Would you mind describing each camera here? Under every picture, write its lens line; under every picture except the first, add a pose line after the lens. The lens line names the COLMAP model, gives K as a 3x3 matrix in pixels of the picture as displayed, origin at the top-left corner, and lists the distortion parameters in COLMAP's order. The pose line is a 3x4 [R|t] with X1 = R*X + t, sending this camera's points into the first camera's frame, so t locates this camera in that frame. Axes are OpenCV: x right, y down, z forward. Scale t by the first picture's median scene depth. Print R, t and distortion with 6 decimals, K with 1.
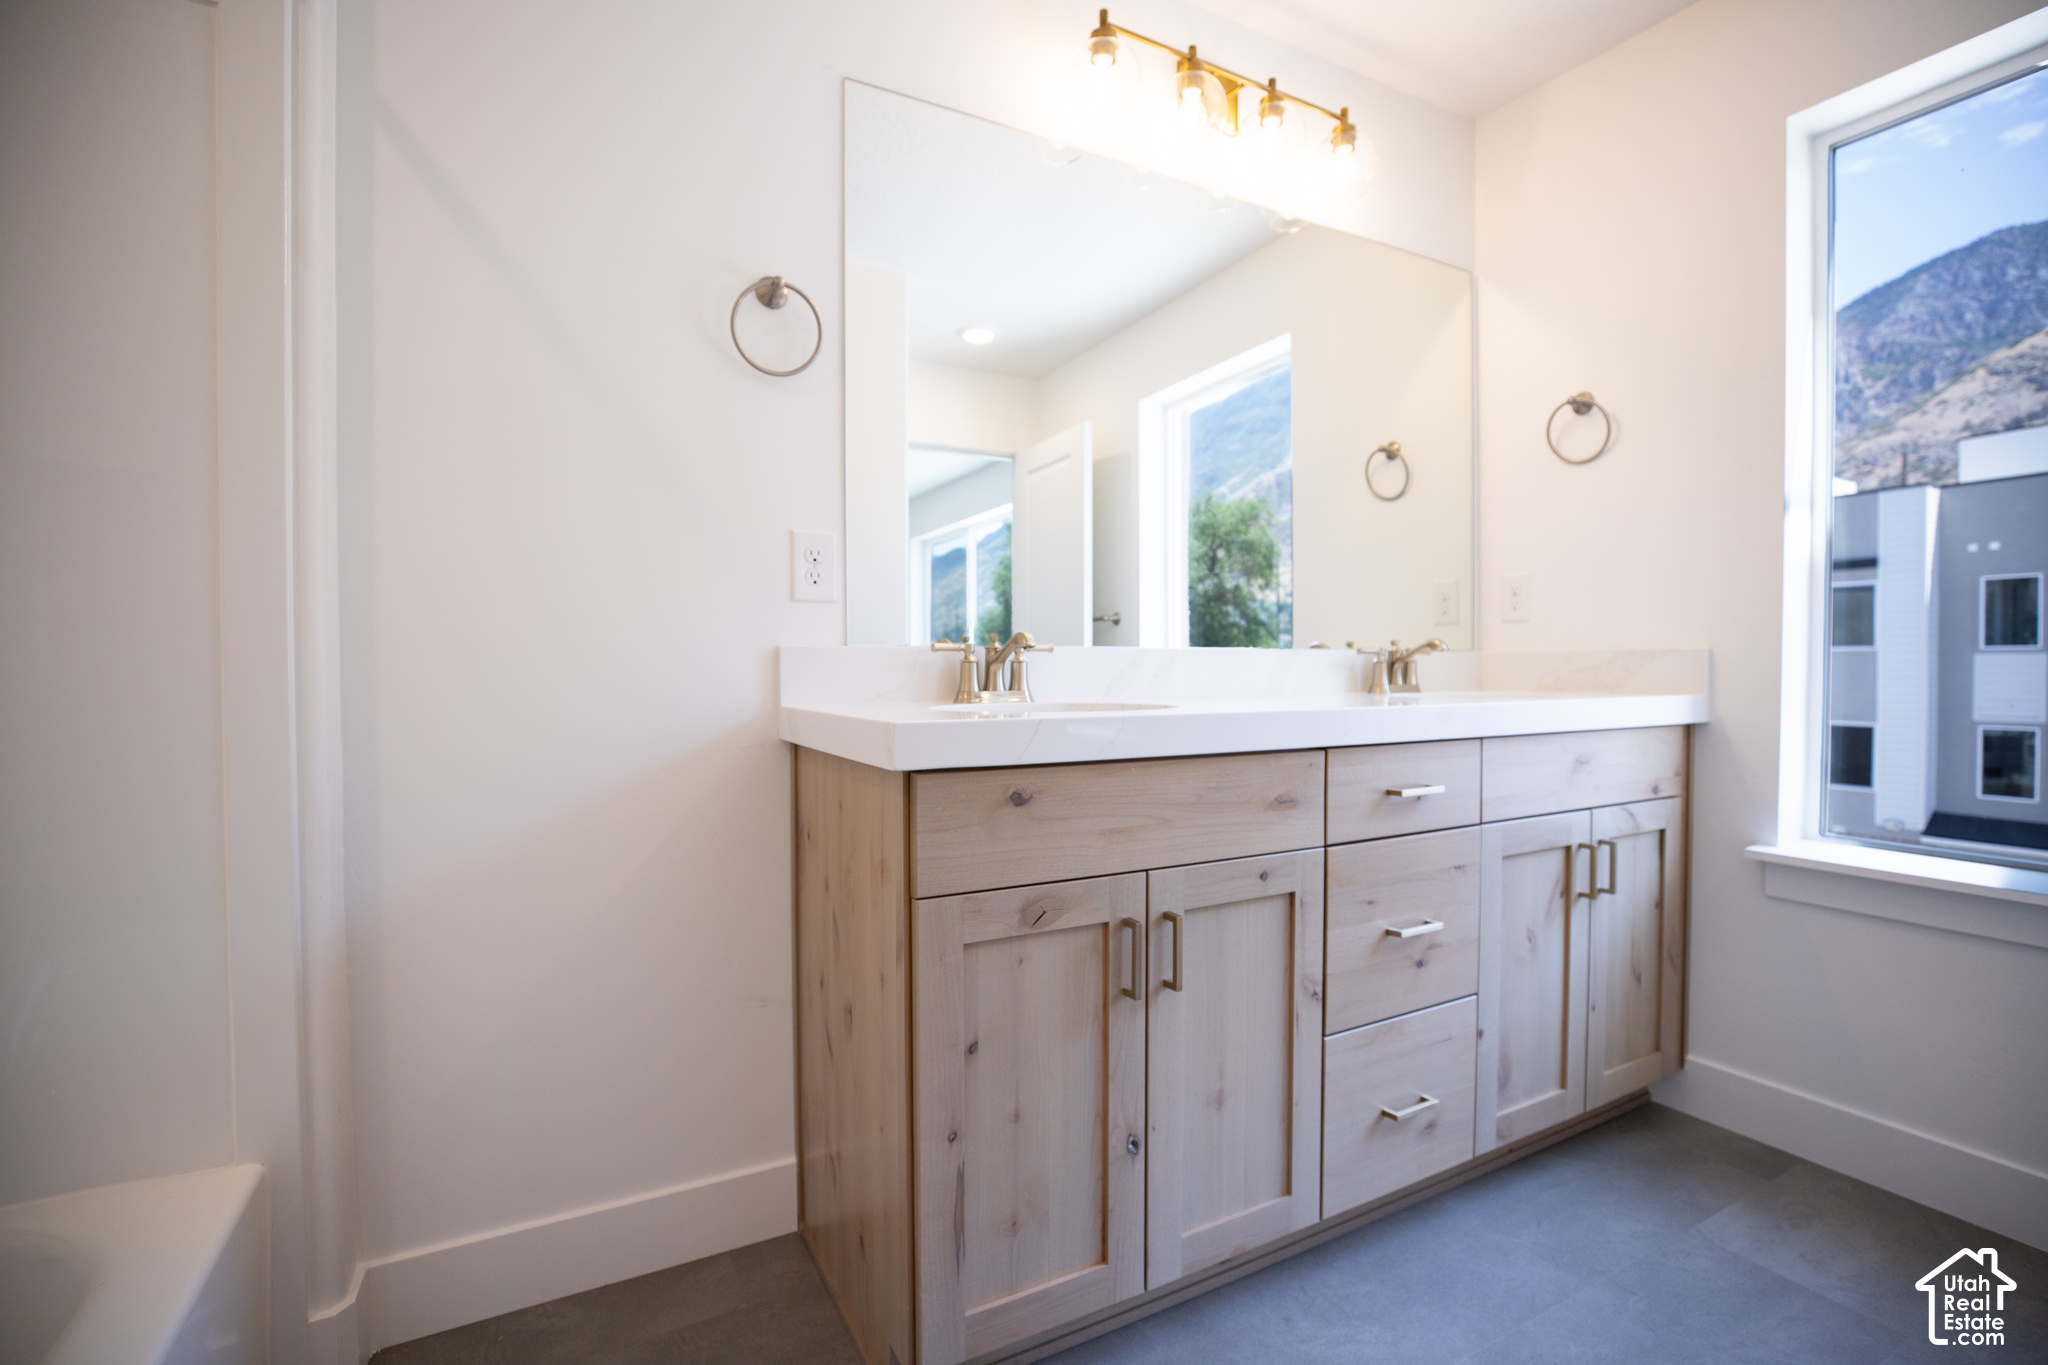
lens RADIAL K [[931.7, 0, 1024.0], [0, 931.7, 682.5], [0, 0, 1]] dist [0.002163, 0.000268]
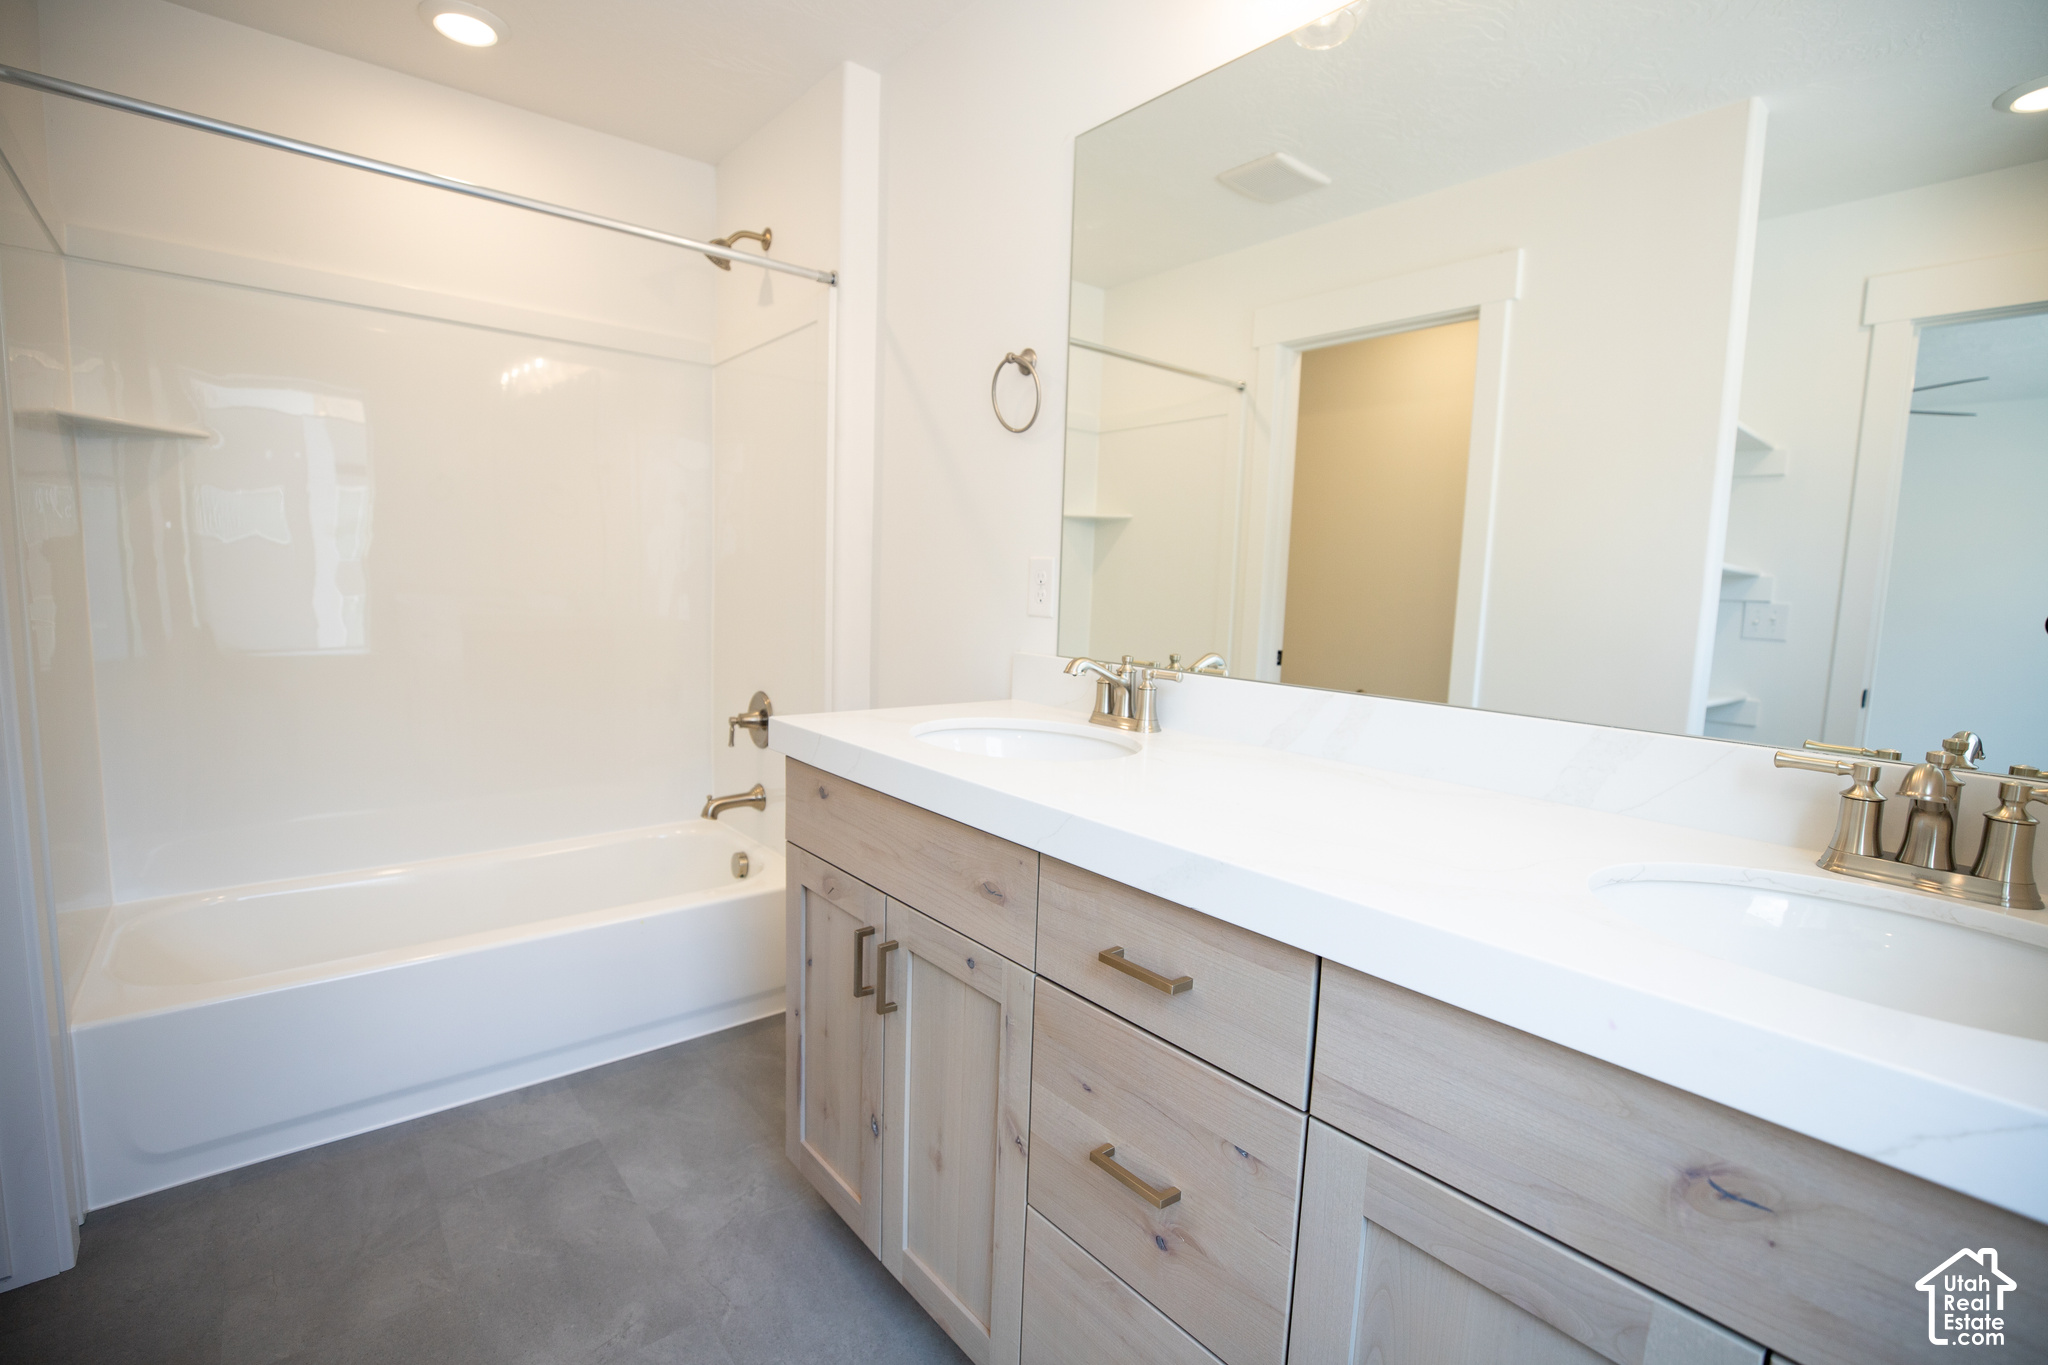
lens RADIAL K [[908.8, 0, 1024.0], [0, 908.8, 682.5], [0, 0, 1]] dist [0.001179, 0.000109]
pose [[0.204374, 0.118309, -0.971717, 1.058372], [-0.052037, 0.992579, 0.109904, -0.150660], [0.977509, 0.028103, 0.209014, 0.853082]]
